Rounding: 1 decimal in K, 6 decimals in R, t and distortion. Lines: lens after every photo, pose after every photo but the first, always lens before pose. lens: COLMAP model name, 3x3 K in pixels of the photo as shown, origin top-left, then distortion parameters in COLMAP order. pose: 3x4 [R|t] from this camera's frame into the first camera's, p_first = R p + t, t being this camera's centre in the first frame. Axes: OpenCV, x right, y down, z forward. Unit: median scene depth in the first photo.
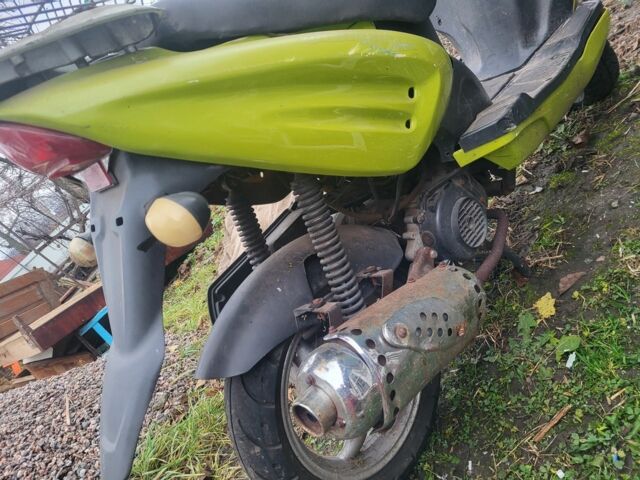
lens RADIAL K [[483.9, 0, 319.8], [0, 483.9, 239.5], [0, 0, 1]] dist [0.010668, -0.007568]
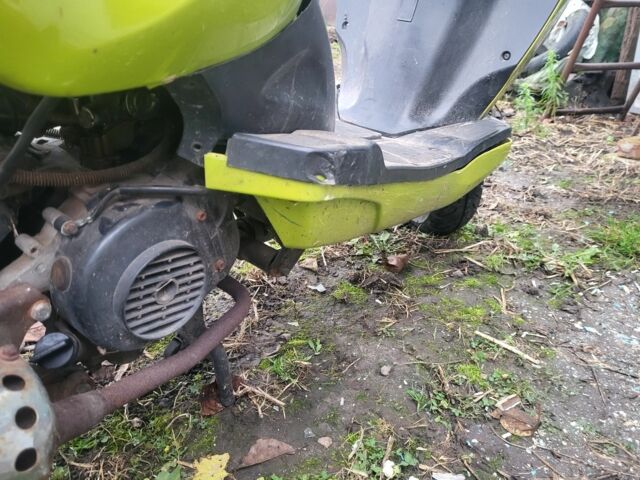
lens RADIAL K [[483.9, 0, 320.1], [0, 483.9, 239.8], [0, 0, 1]] dist [0.010668, -0.007568]
pose [[0.754287, 0.554872, 0.350955, 0.171669], [-0.547484, 0.826619, -0.130239, -0.076130], [-0.362372, -0.093905, 0.927291, 0.366811]]
